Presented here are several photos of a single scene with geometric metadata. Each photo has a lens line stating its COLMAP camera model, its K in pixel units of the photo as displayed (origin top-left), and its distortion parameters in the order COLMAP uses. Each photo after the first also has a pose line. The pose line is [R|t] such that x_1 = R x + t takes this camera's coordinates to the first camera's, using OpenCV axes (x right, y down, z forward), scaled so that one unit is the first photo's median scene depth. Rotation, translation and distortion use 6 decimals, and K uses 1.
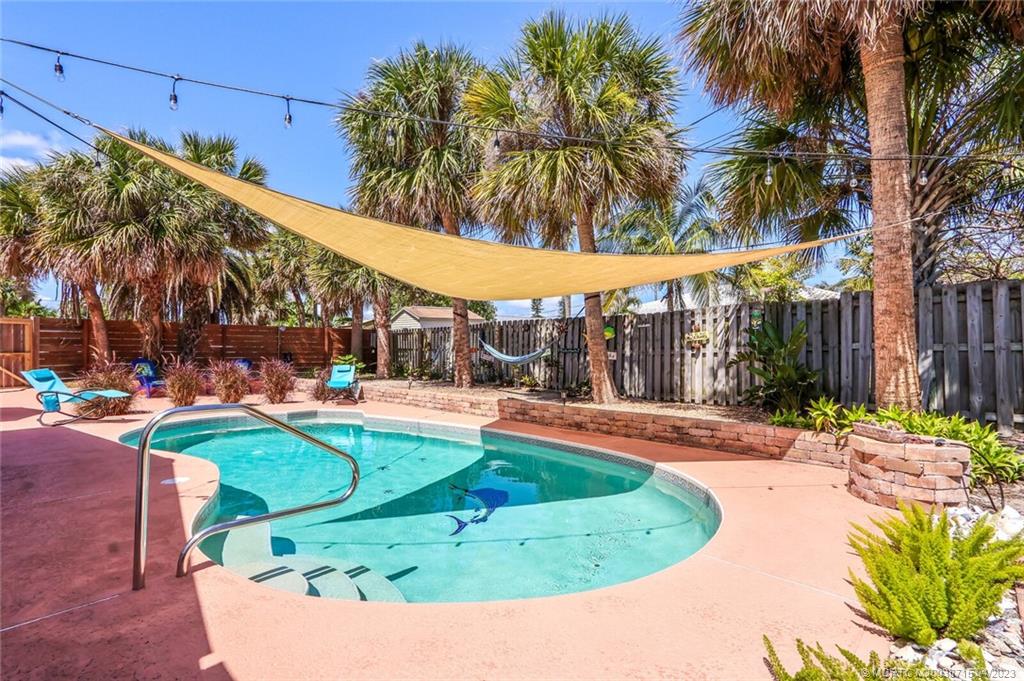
lens RADIAL K [[482.5, 0, 508.3], [0, 482.5, 342.2], [0, 0, 1]] dist [-0.020724, -0.000451]
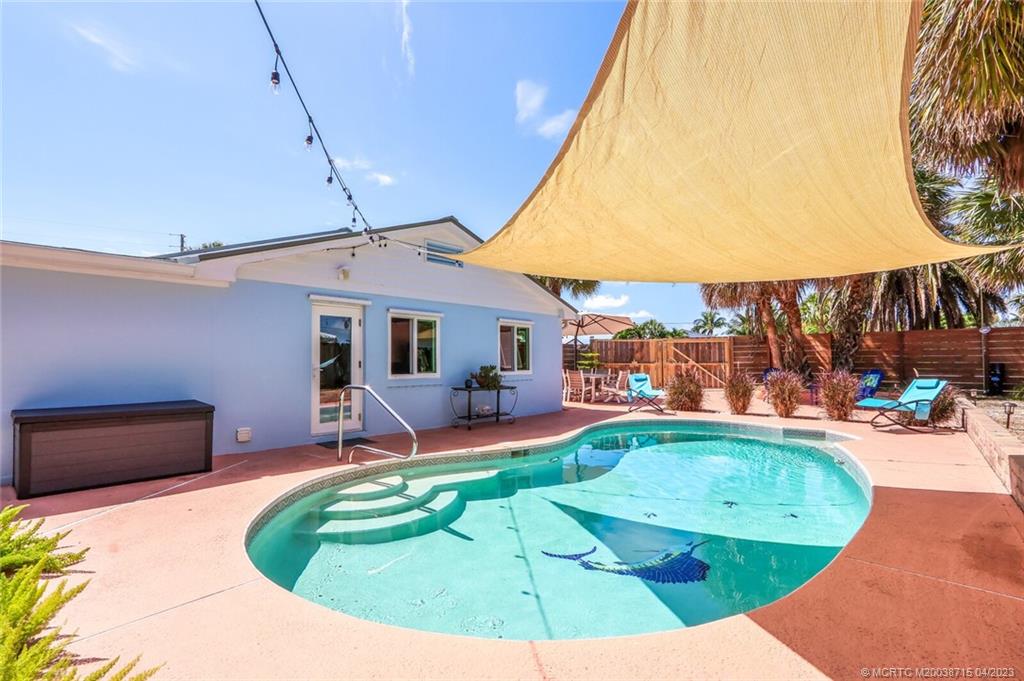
lens RADIAL K [[443.2, 0, 503.3], [0, 443.2, 346.1], [0, 0, 1]] dist [0.000959, 0.000033]
pose [[-0.074365, -0.024458, -0.996931, 0.665038], [0.015692, 0.999547, -0.025692, 0.000394], [0.997108, -0.017554, -0.073948, 0.821202]]
